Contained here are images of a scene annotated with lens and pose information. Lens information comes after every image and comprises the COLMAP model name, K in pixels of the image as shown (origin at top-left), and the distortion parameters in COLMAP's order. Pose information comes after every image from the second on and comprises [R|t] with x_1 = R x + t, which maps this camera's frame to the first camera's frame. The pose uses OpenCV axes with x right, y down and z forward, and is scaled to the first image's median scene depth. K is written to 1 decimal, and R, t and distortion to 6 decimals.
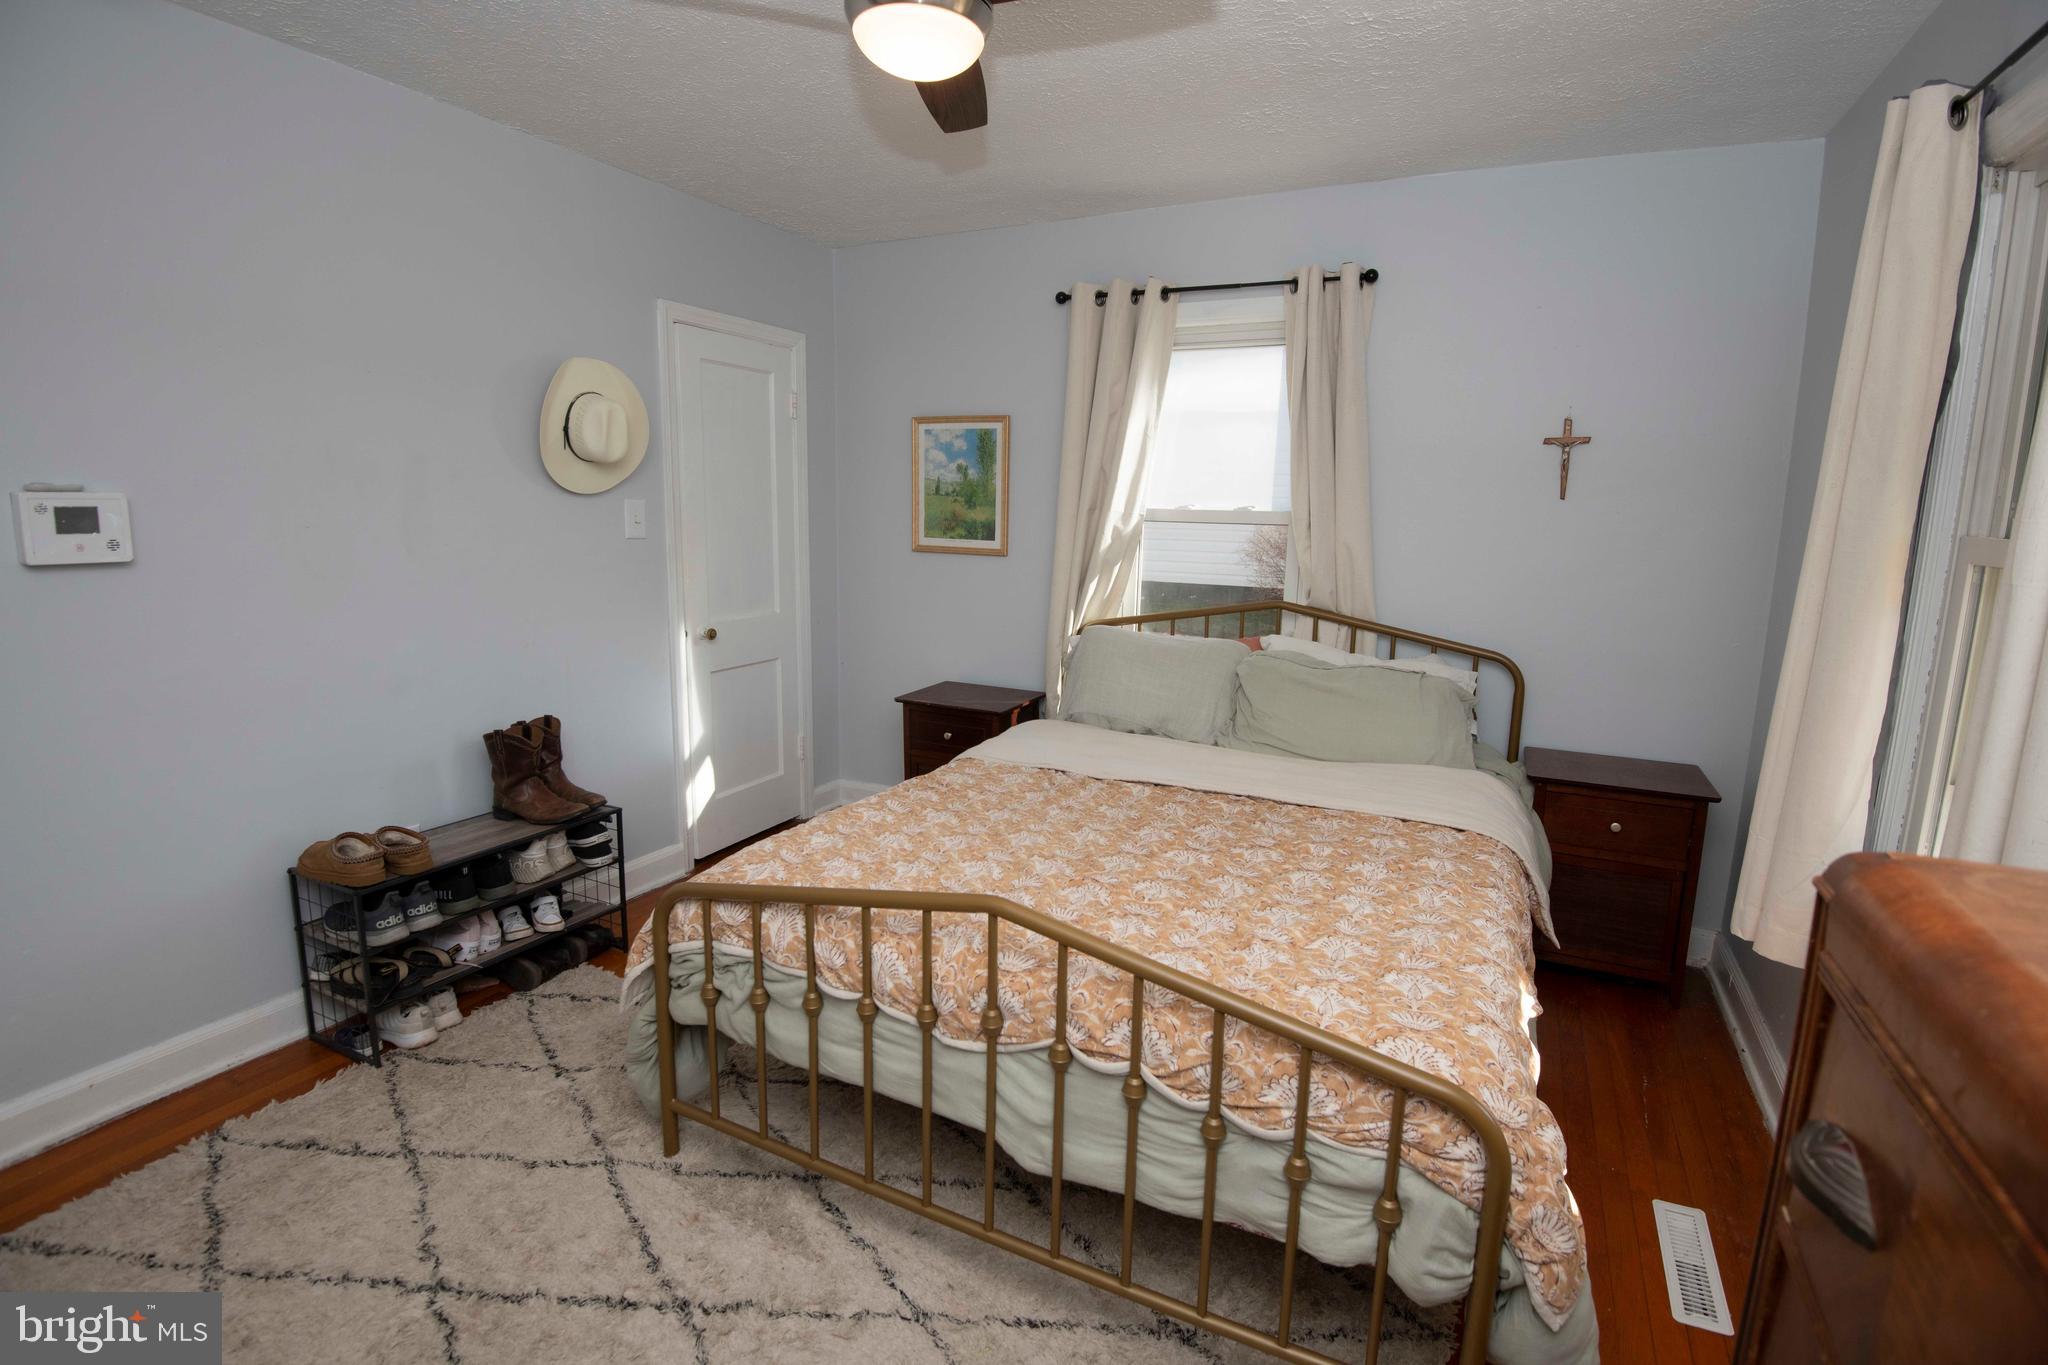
lens RADIAL K [[963.6, 0, 1022.1], [0, 963.6, 652.7], [0, 0, 1]] dist [0.041228, -0.064850]
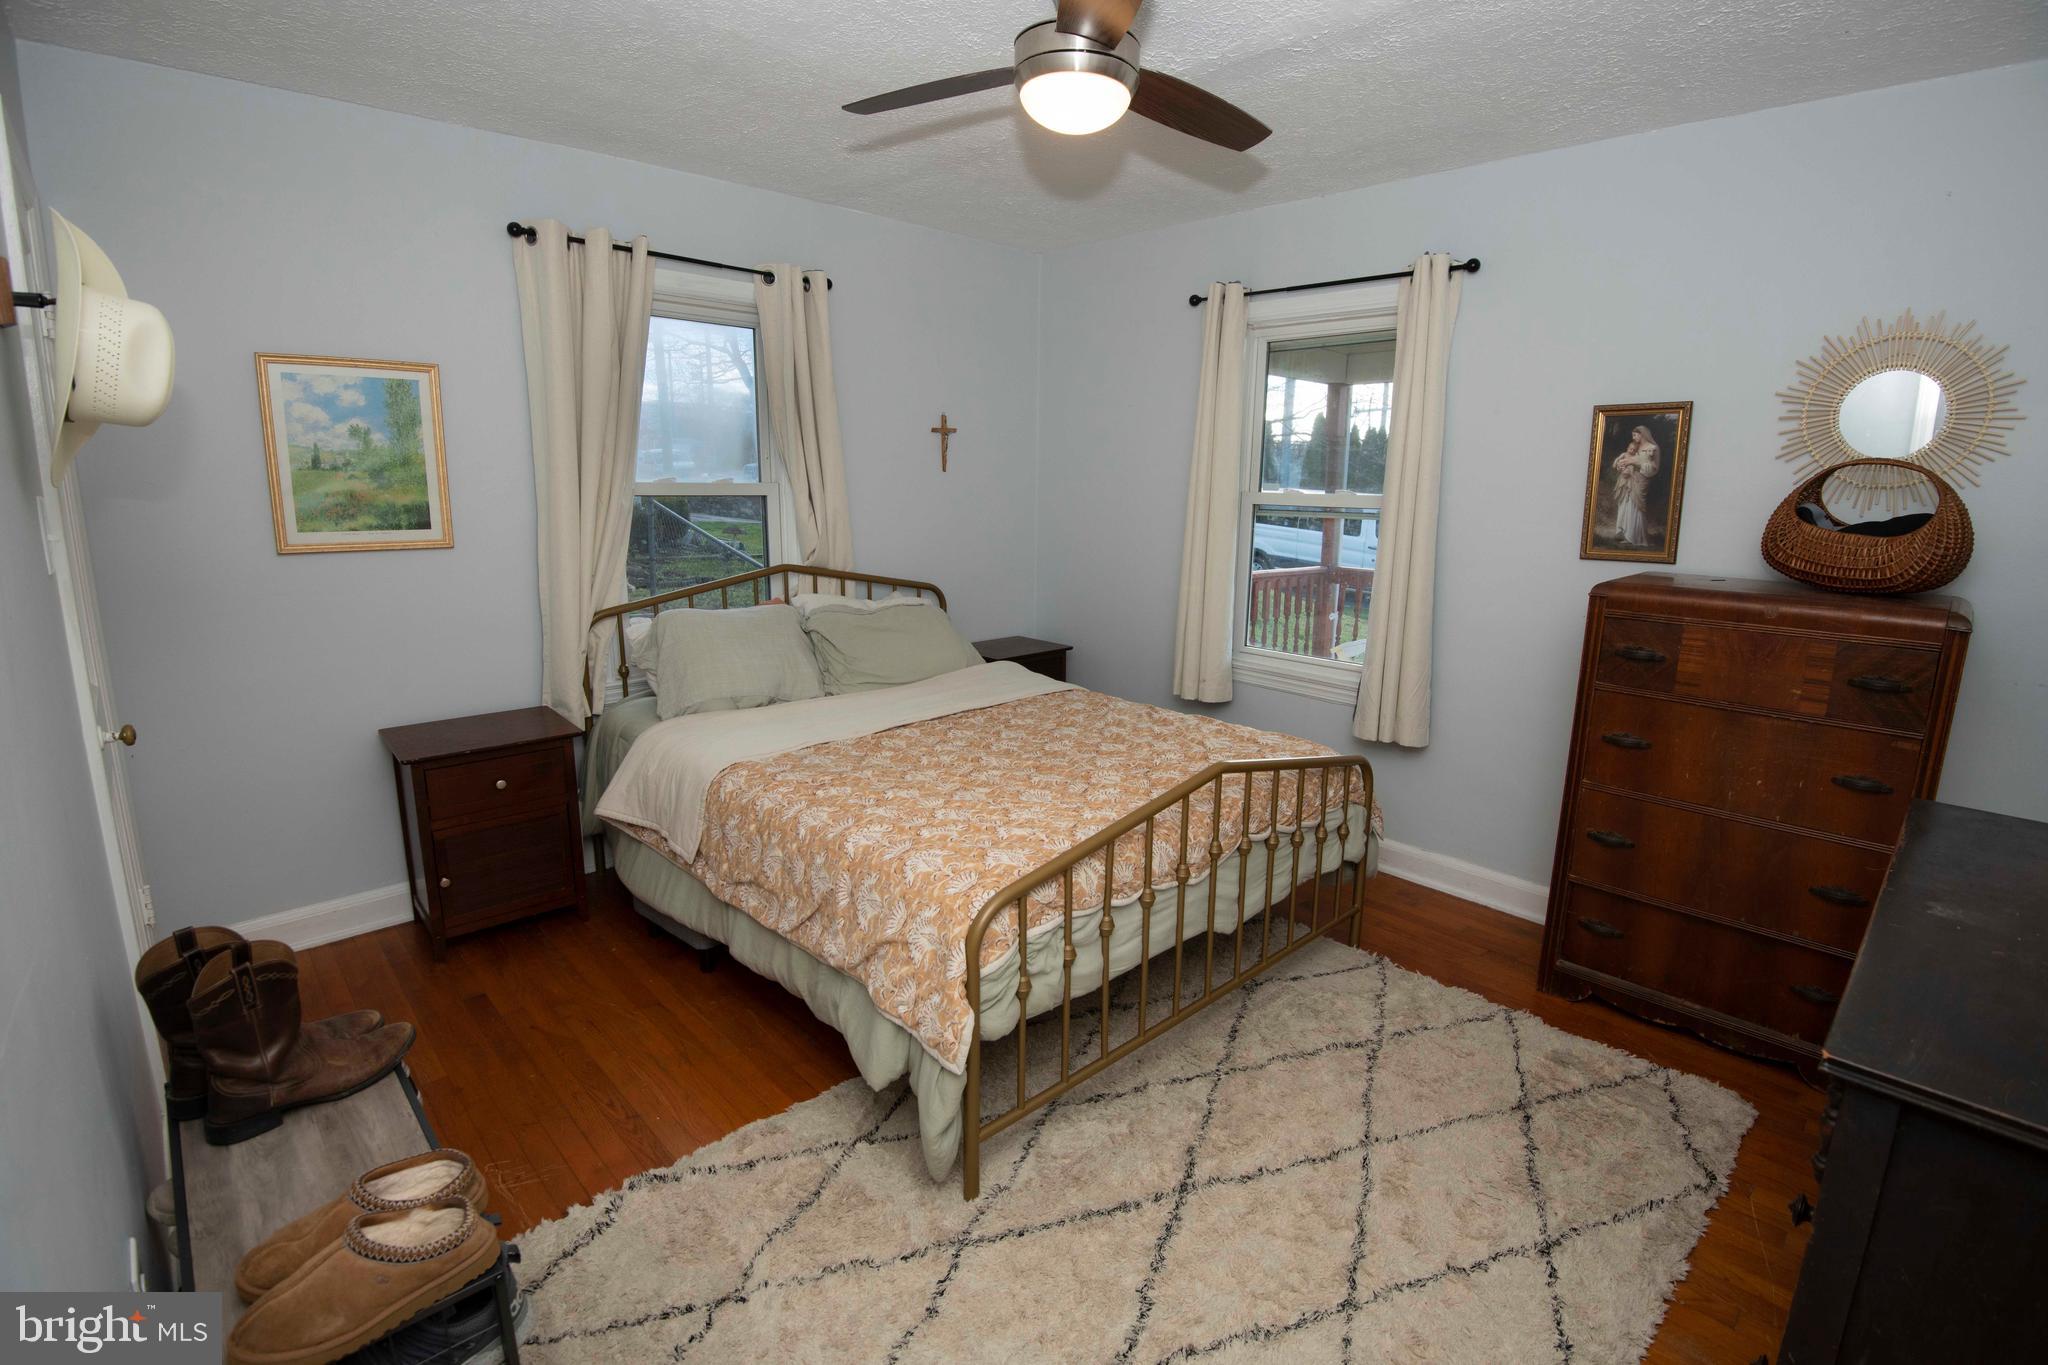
lens RADIAL K [[963.6, 0, 1022.1], [0, 963.6, 652.7], [0, 0, 1]] dist [0.041228, -0.064850]
pose [[0.338117, -0.190494, 0.921623, -0.752053], [0.138001, 0.978750, 0.151674, -0.092124], [-0.930931, 0.075902, 0.357220, 0.384265]]
